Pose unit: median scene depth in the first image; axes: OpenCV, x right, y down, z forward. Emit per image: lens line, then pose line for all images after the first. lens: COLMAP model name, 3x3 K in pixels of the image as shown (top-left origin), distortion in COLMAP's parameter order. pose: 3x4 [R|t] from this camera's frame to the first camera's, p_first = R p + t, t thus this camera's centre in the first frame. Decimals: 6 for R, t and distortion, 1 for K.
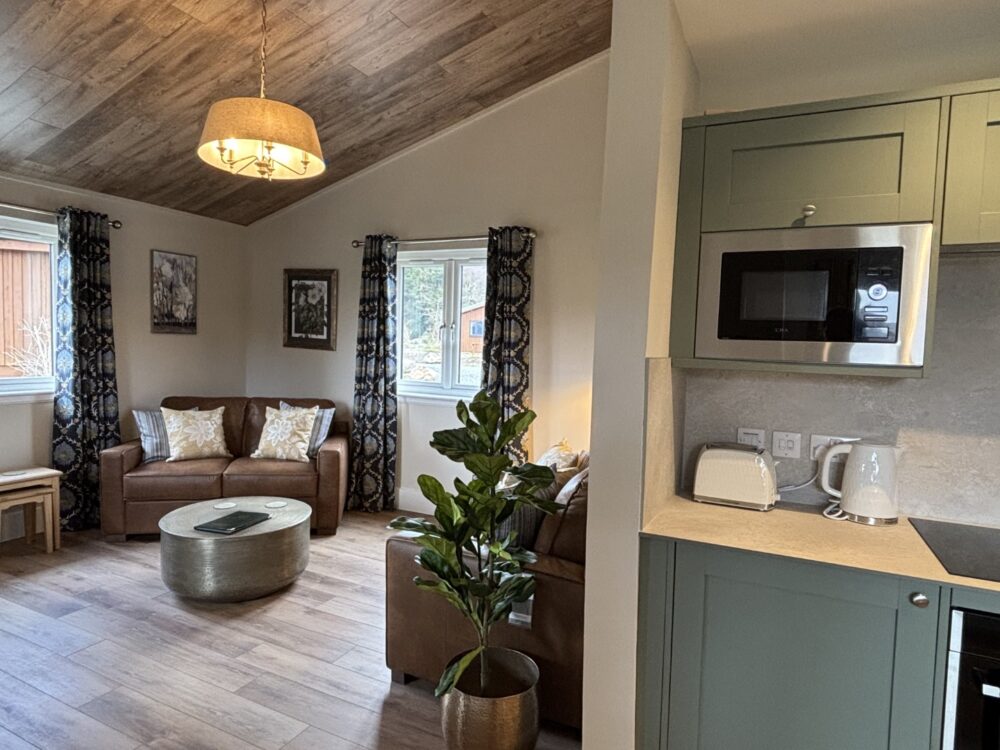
lens RADIAL K [[592.9, 0, 495.2], [0, 592.9, 374.4], [0, 0, 1]] dist [0.044712, -0.062601]
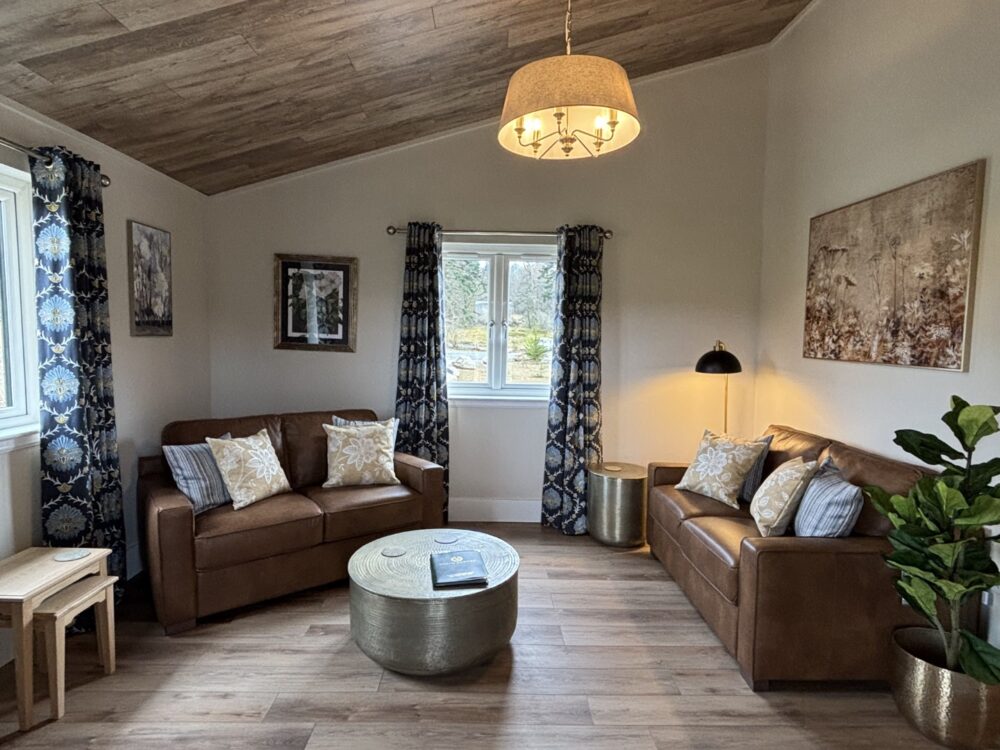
lens RADIAL K [[561.0, 0, 499.6], [0, 561.0, 372.9], [0, 0, 1]] dist [0.032507, -0.035554]
pose [[0.889443, -0.046729, 0.454651, -0.552031], [0.036197, 0.998837, 0.031849, -0.034266], [-0.455611, -0.011871, 0.890100, 0.214397]]
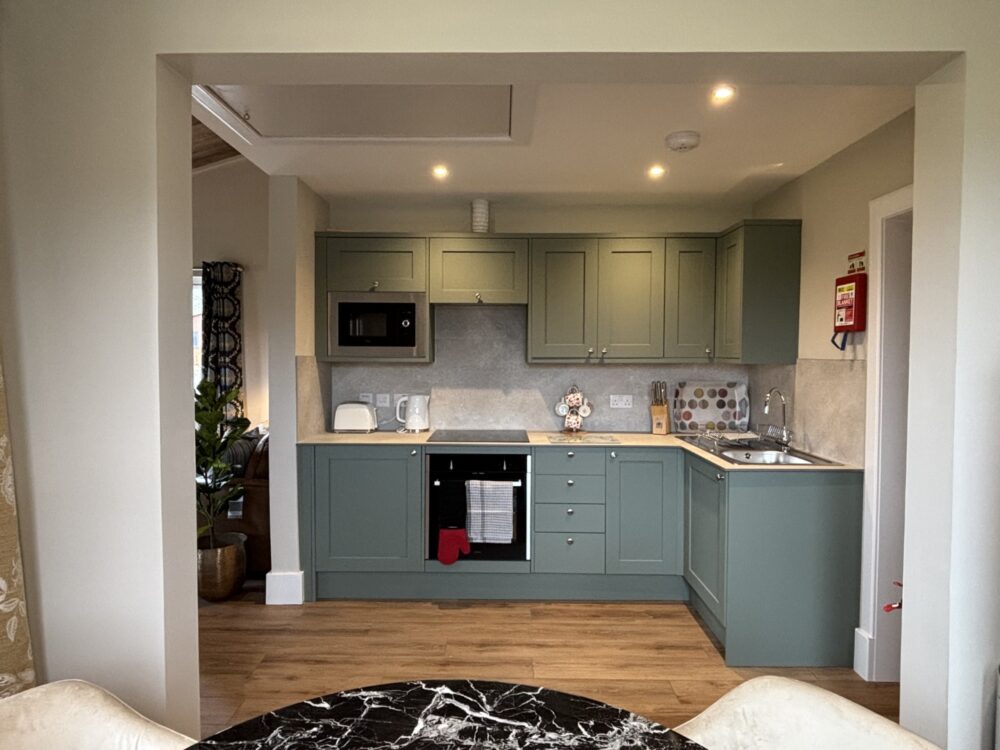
lens RADIAL K [[592.9, 0, 495.2], [0, 592.9, 374.4], [0, 0, 1]] dist [0.044712, -0.062601]
pose [[0.904021, -0.039886, 0.425624, 0.001976], [0.045652, 0.998952, -0.003350, 0.027437], [-0.425044, 0.022459, 0.904894, -0.423399]]
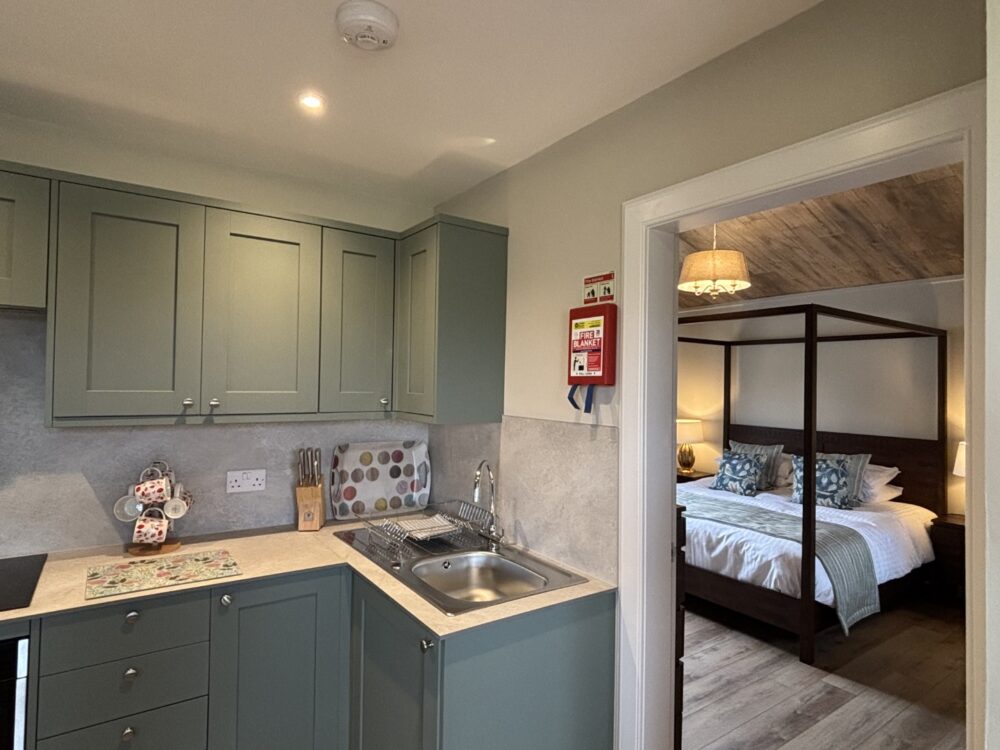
lens RADIAL K [[561.0, 0, 499.6], [0, 561.0, 372.9], [0, 0, 1]] dist [0.032507, -0.035554]
pose [[0.491124, -0.004678, 0.871077, 0.215400], [0.042620, 0.998917, -0.018666, -0.007261], [-0.870047, 0.046292, 0.490791, -0.155950]]
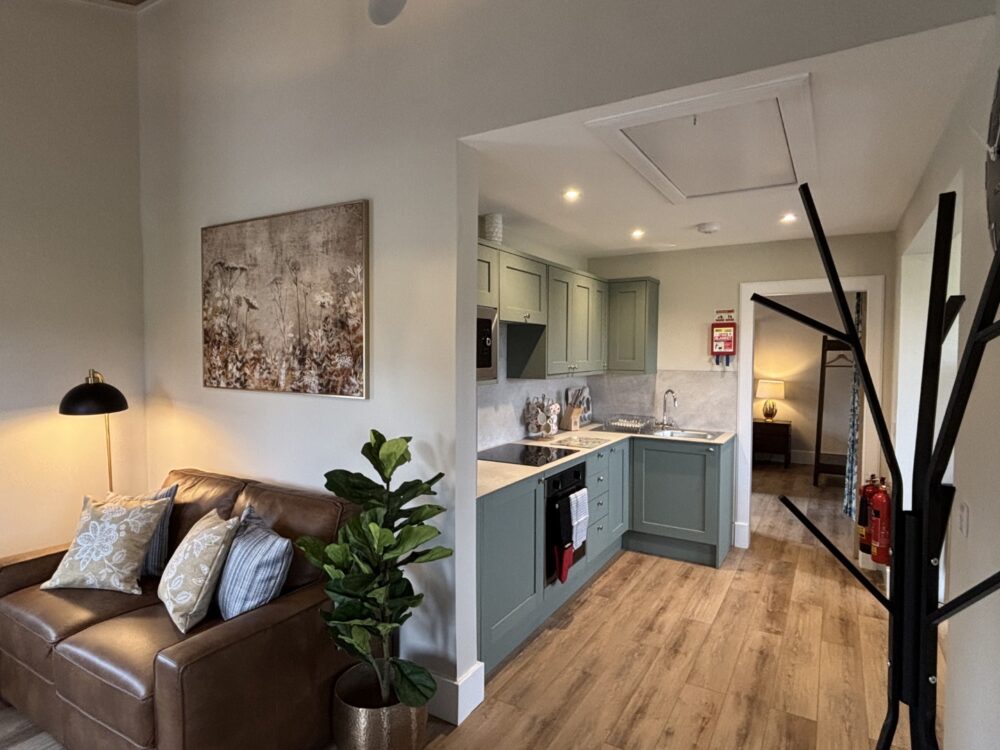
lens RADIAL K [[557.8, 0, 500.0], [0, 557.8, 375.0], [0, 0, 1]] dist [0.047841, -0.070448]
pose [[0.087701, -0.072427, 0.993510, -0.454516], [0.052634, 0.996297, 0.067984, -0.058727], [-0.994755, 0.046330, 0.091188, 0.309656]]
